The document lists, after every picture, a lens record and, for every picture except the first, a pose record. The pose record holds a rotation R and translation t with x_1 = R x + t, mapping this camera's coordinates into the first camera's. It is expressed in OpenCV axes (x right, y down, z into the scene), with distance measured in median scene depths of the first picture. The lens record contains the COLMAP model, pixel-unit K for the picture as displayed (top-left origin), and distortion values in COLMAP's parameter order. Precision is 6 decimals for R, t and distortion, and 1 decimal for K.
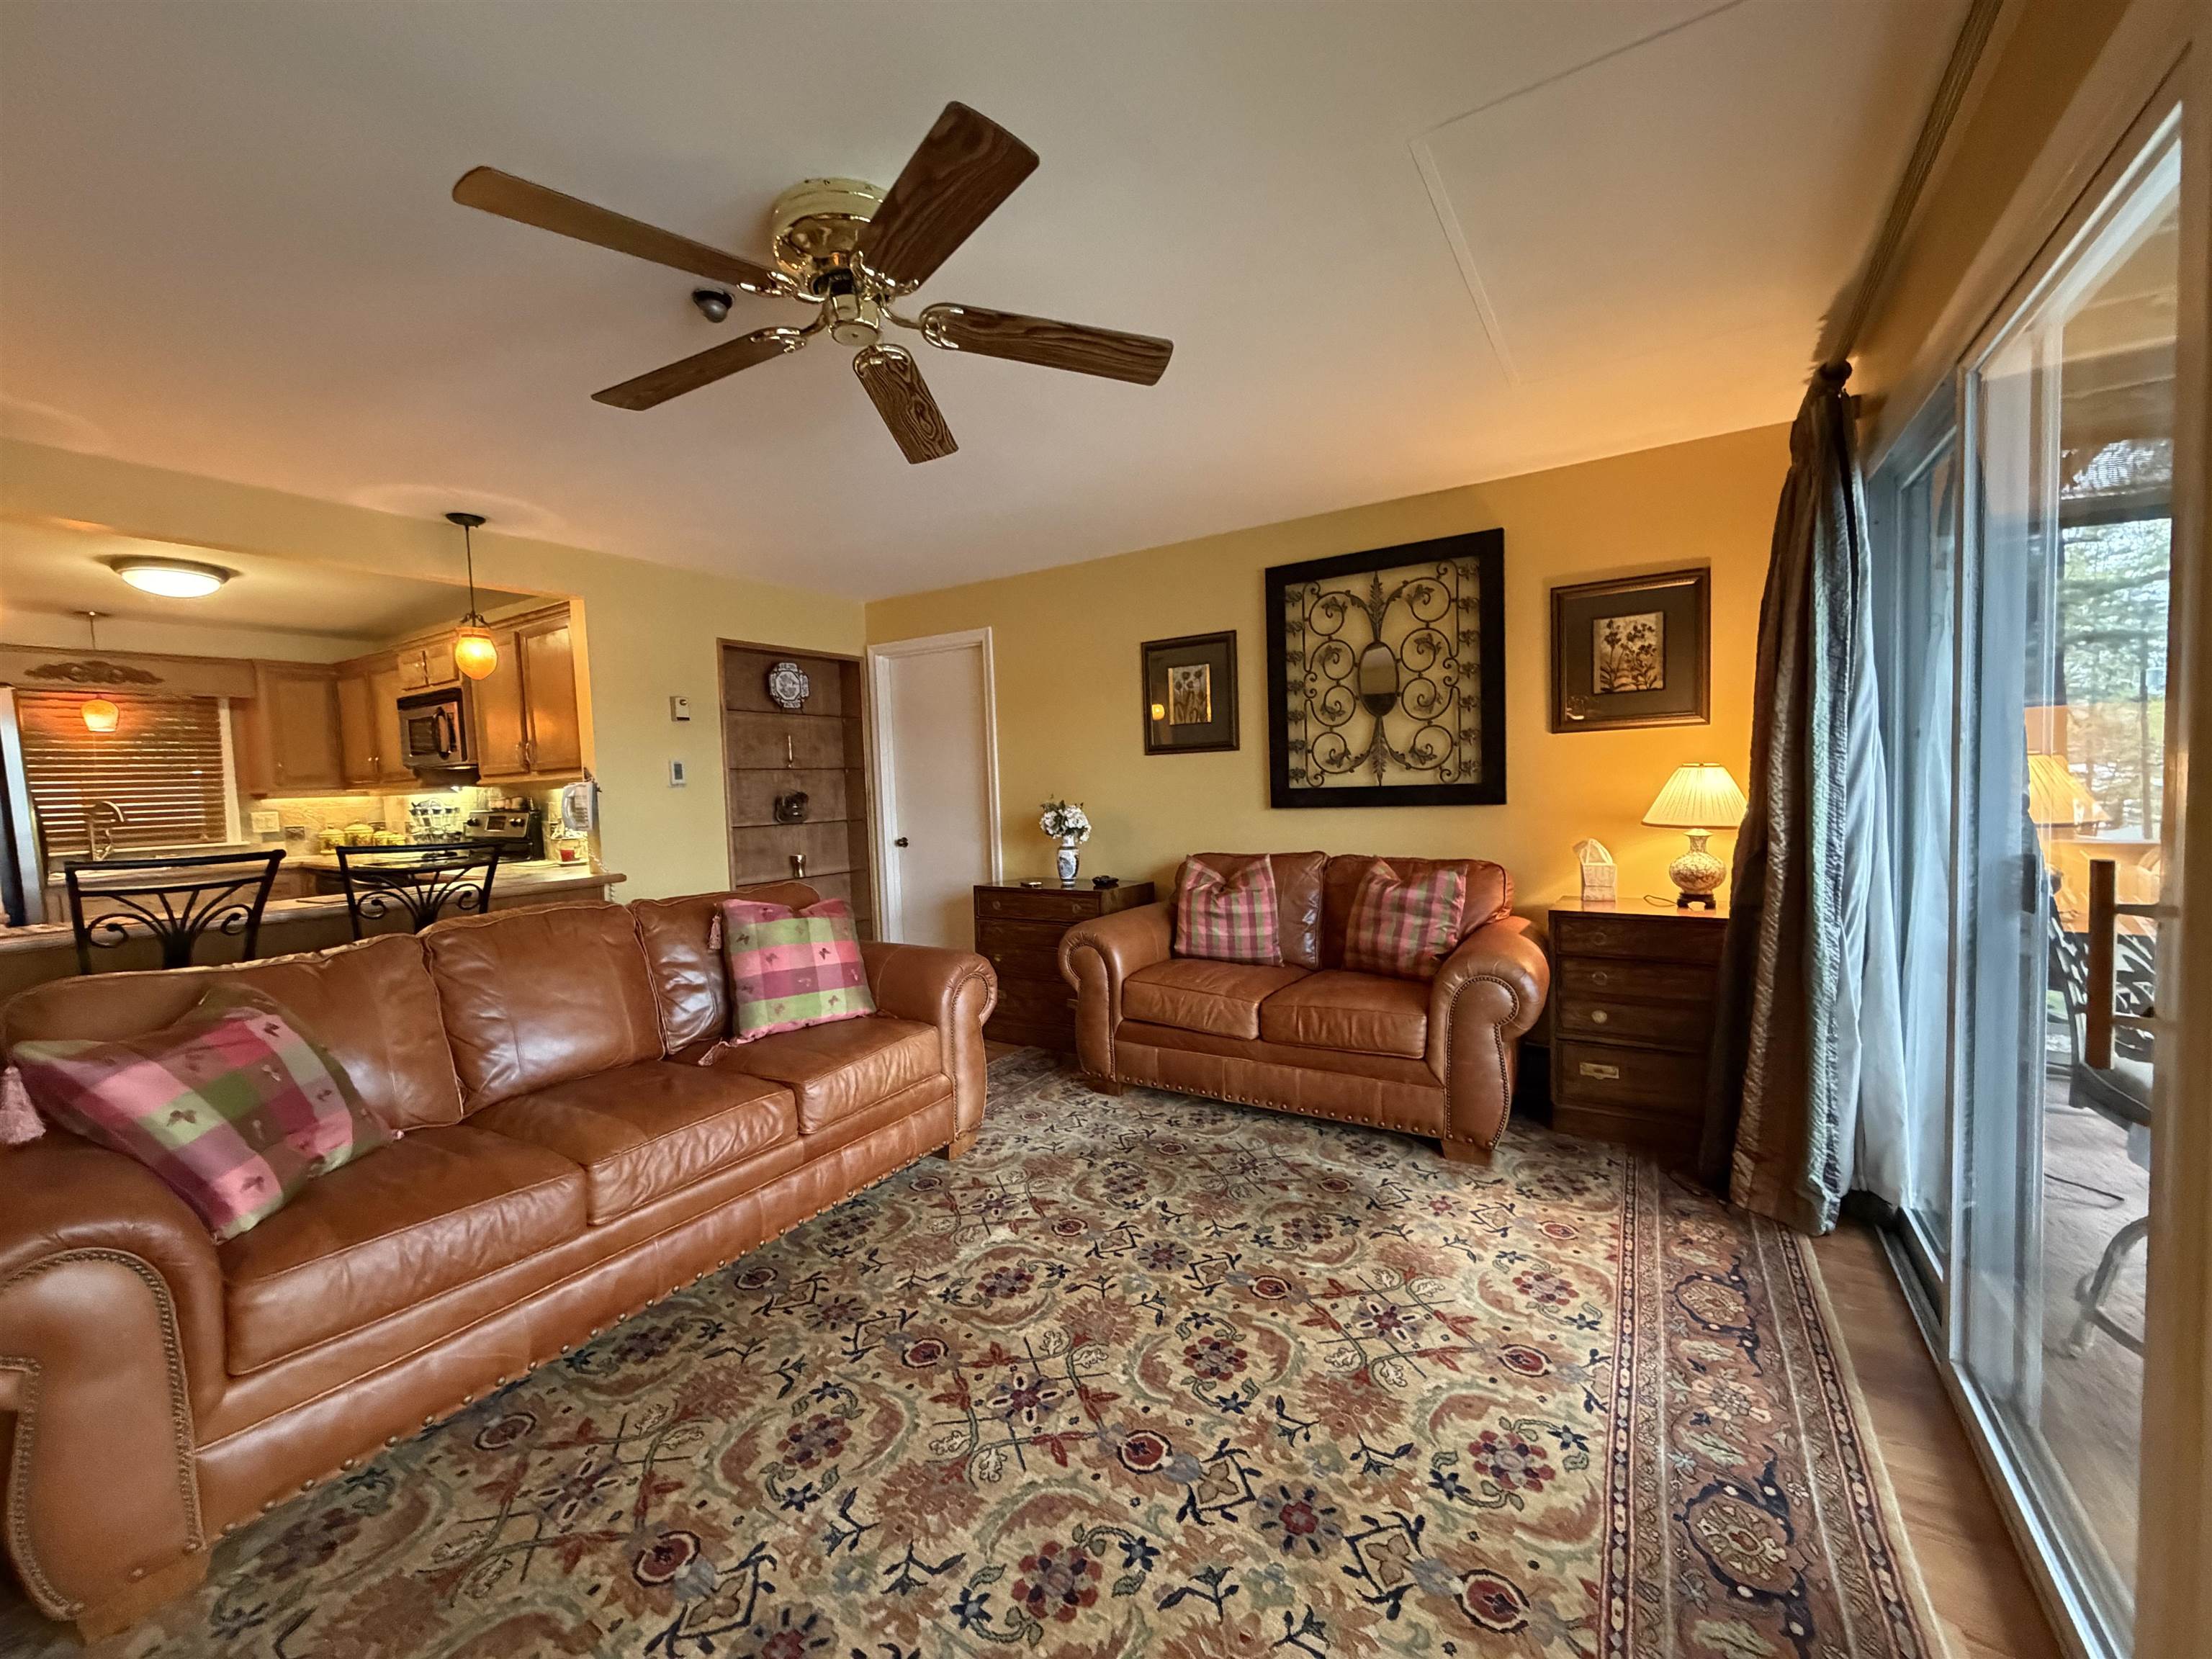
lens RADIAL K [[877.9, 0, 1100.8], [0, 877.9, 833.3], [0, 0, 1]] dist [0.000248, -0.000719]
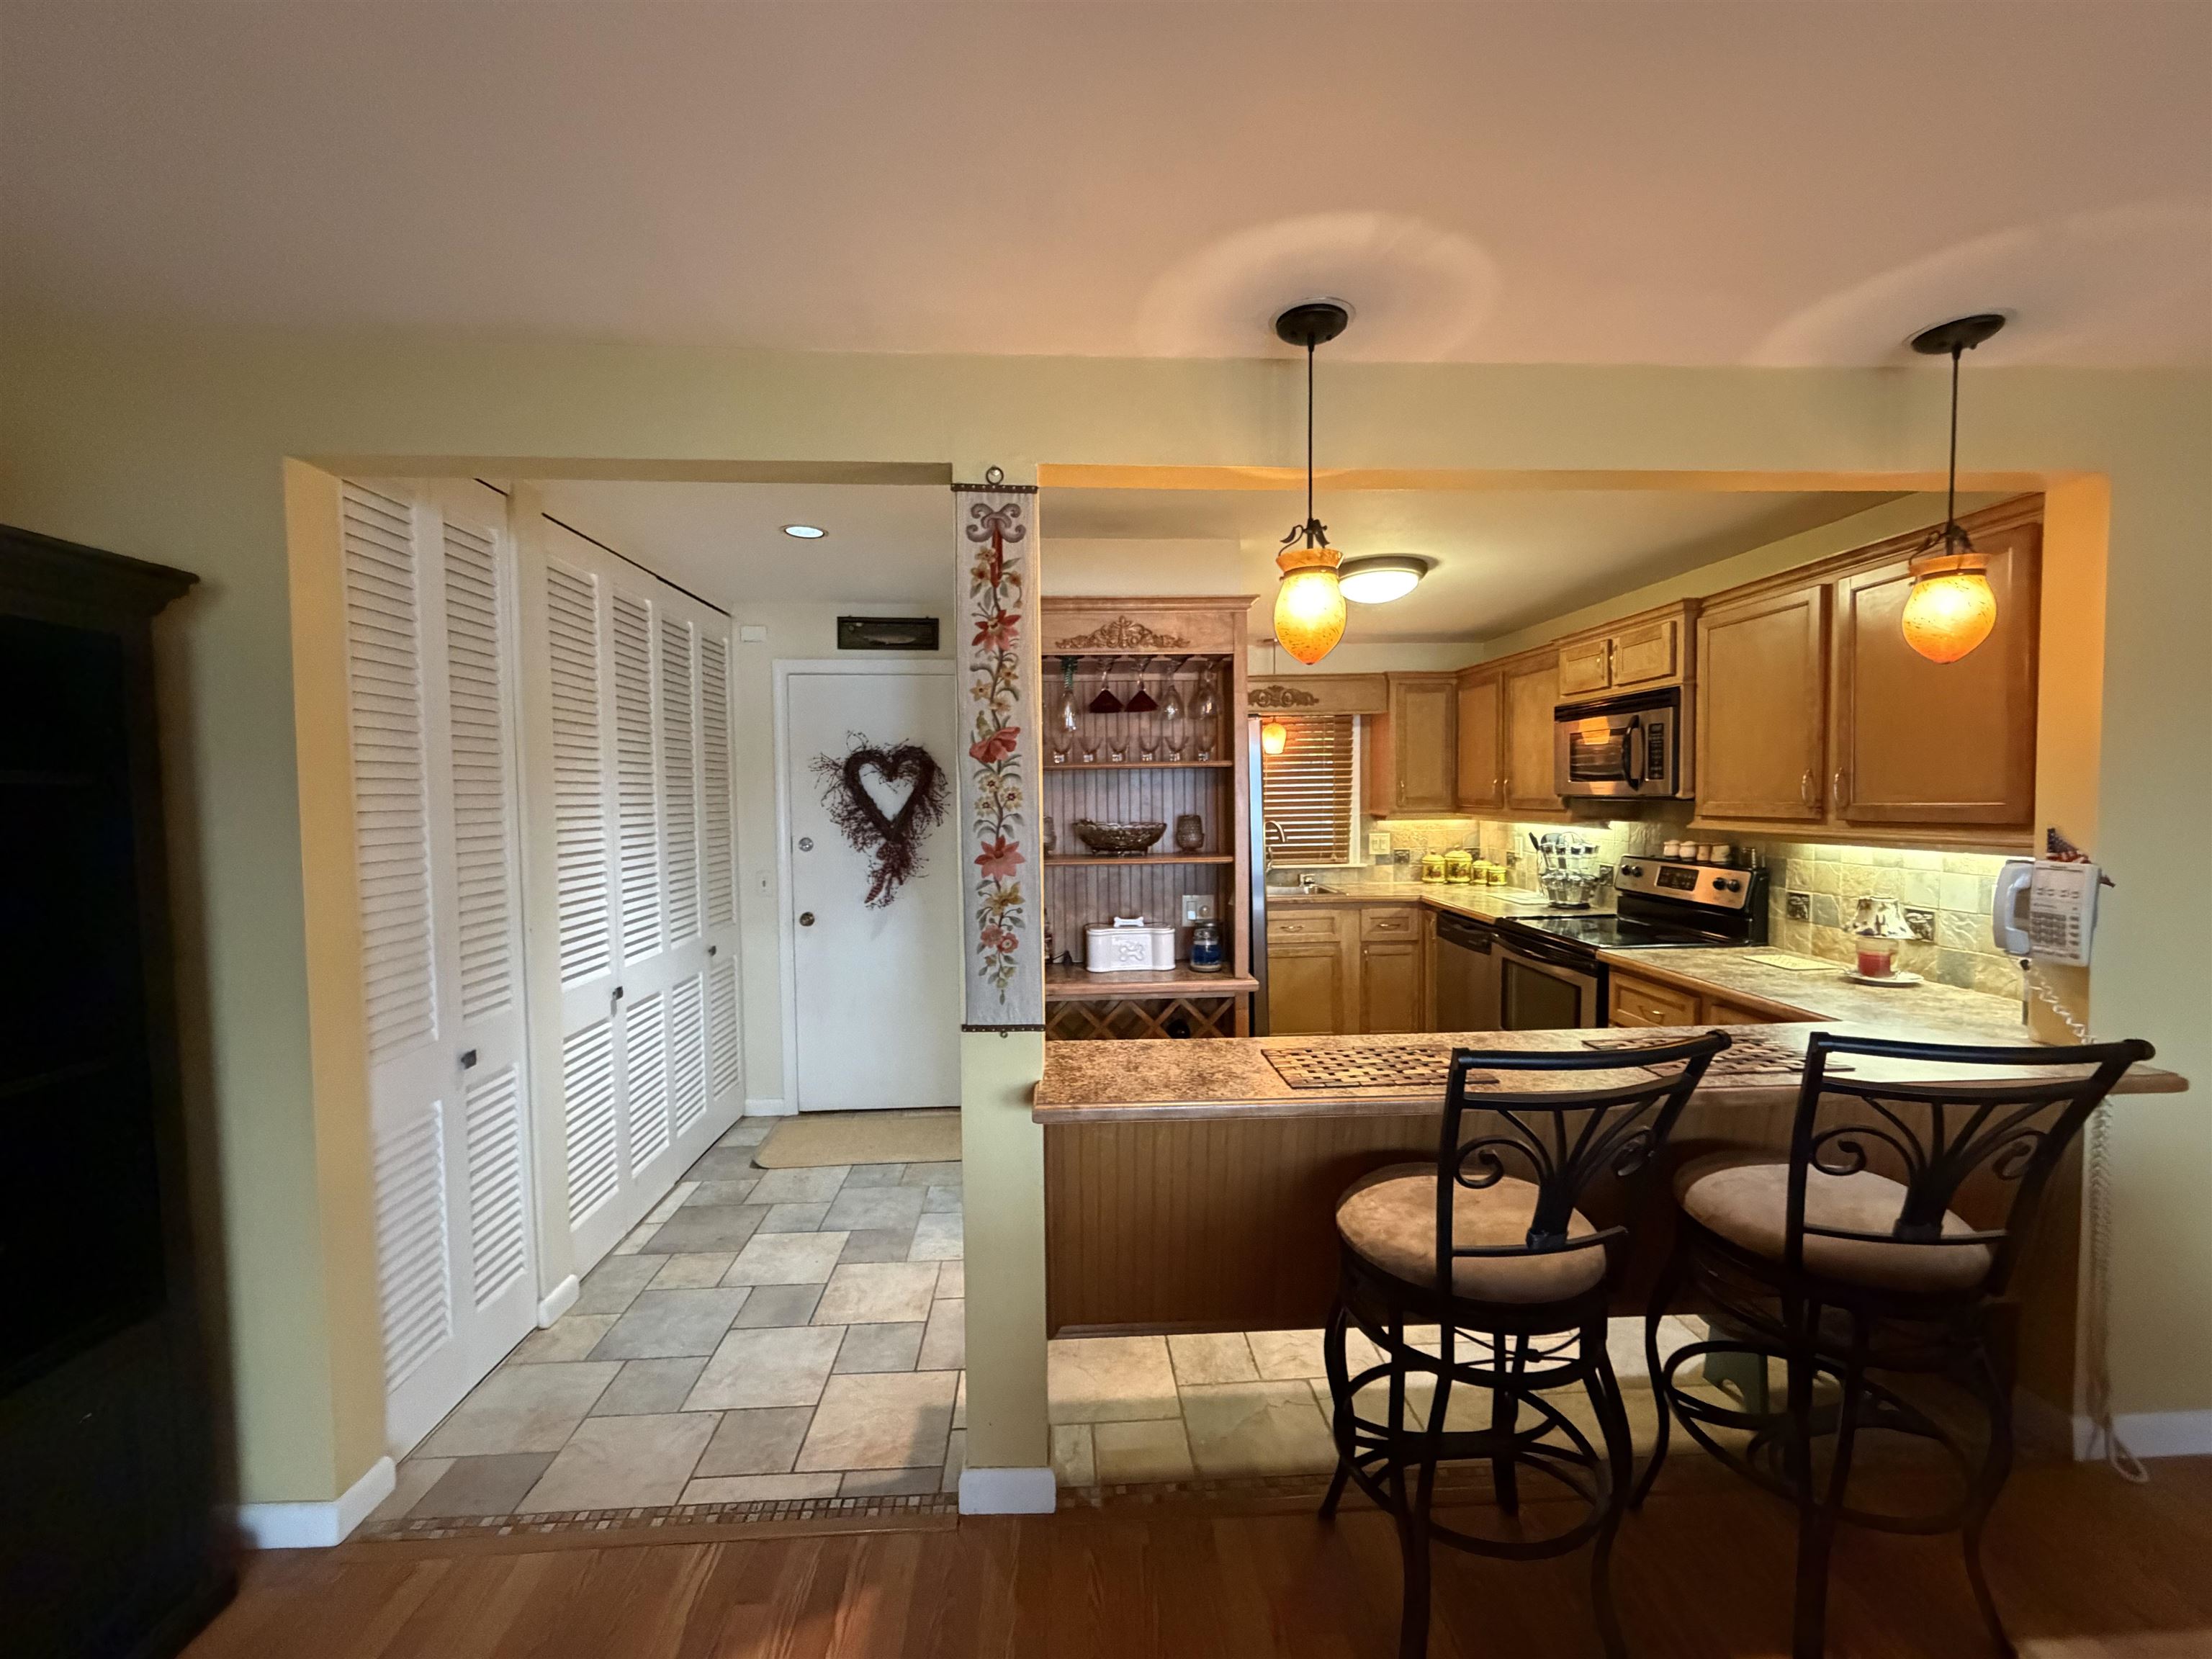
lens RADIAL K [[877.9, 0, 1103.7], [0, 877.9, 831.2], [0, 0, 1]] dist [0.000248, -0.000719]
pose [[0.579739, 0.062779, -0.812380, -0.577084], [-0.057245, 0.997702, 0.036249, -0.071436], [0.812789, 0.025490, 0.582001, 0.331119]]
